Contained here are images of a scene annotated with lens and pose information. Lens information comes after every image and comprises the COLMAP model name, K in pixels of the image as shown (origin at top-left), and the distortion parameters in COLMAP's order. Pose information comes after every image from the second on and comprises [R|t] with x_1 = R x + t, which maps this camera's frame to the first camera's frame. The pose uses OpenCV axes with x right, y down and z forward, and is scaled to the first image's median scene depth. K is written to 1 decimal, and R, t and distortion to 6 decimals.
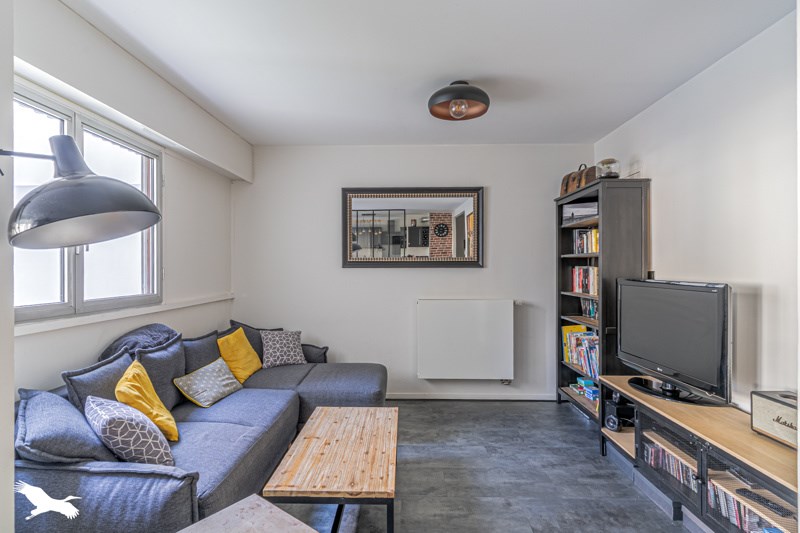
lens RADIAL K [[392.8, 0, 398.1], [0, 392.8, 264.1], [0, 0, 1]] dist [-0.000112, -0.000616]
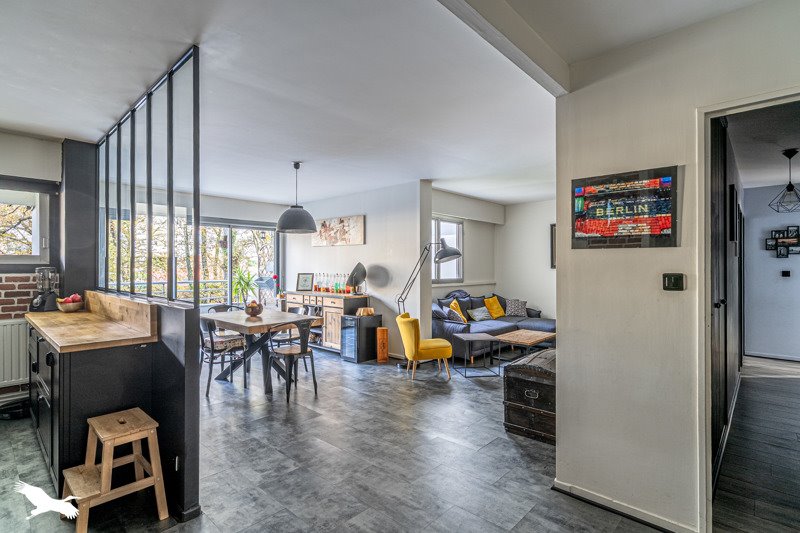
lens RADIAL K [[392.8, 0, 398.2], [0, 392.8, 264.9], [0, 0, 1]] dist [-0.000112, -0.000616]
pose [[0.746966, -0.004547, -0.664847, 0.827067], [0.002341, 0.999988, -0.004210, -0.002924], [0.664858, 0.001589, 0.746968, -1.261507]]
